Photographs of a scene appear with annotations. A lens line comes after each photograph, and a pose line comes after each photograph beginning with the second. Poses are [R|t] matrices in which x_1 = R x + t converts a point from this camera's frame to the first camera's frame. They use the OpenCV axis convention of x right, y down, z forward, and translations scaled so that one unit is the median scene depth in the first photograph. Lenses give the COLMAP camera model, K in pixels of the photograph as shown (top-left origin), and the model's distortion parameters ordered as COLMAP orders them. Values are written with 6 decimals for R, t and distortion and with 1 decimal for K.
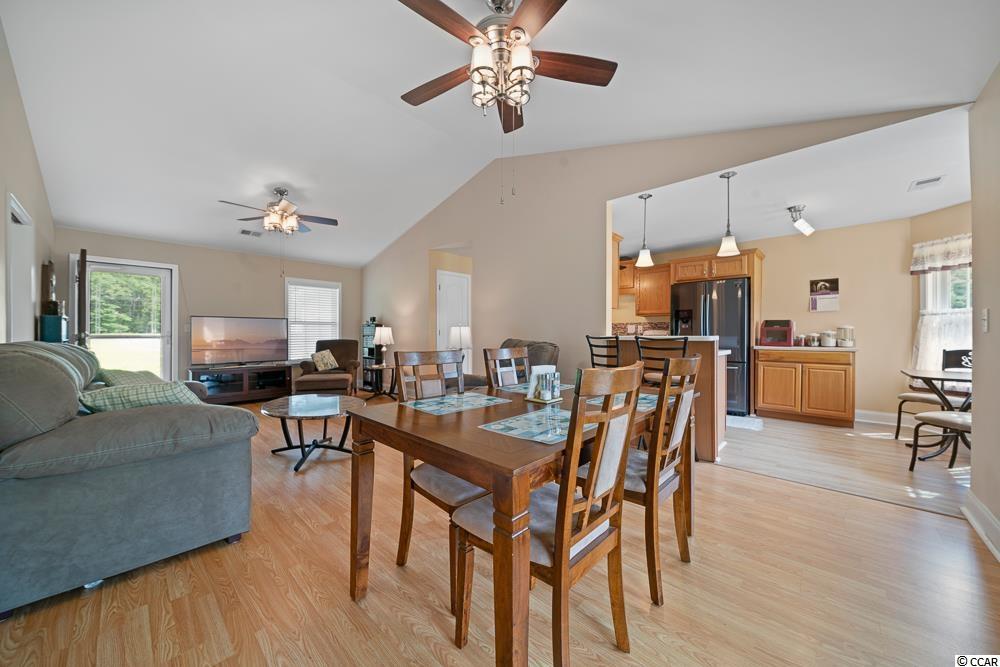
lens RADIAL K [[367.7, 0, 495.7], [0, 367.7, 336.5], [0, 0, 1]] dist [-0.002435, -0.000906]
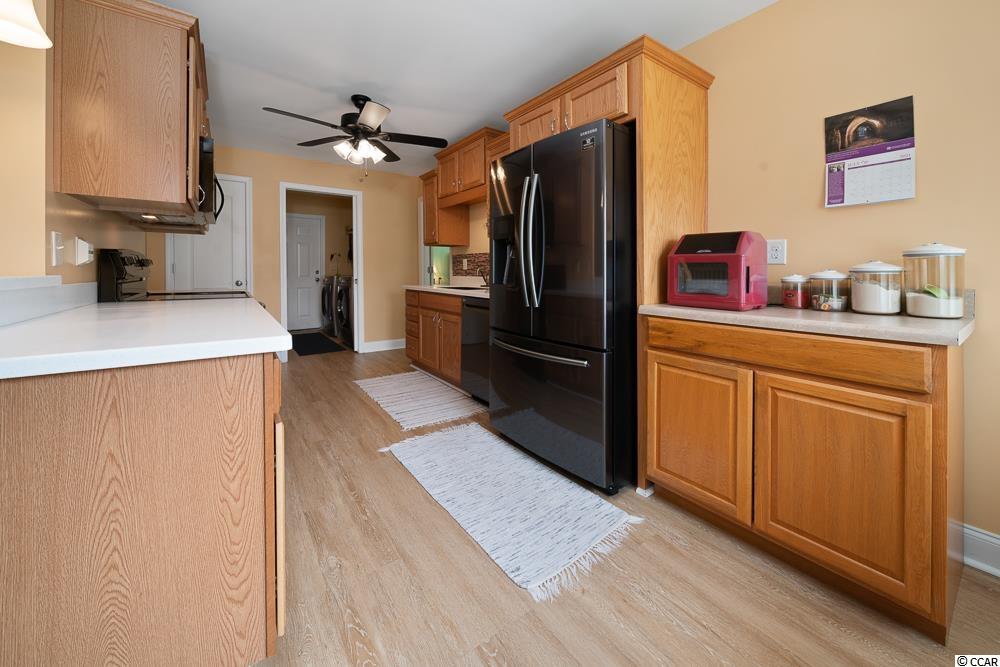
lens RADIAL K [[384.7, 0, 496.4], [0, 384.7, 272.4], [0, 0, 1]] dist [0.000568, -0.000285]
pose [[0.979912, 0.001790, -0.199420, 0.642257], [-0.003249, 0.999970, -0.006990, -0.003978], [0.199401, 0.007497, 0.979889, 0.598489]]
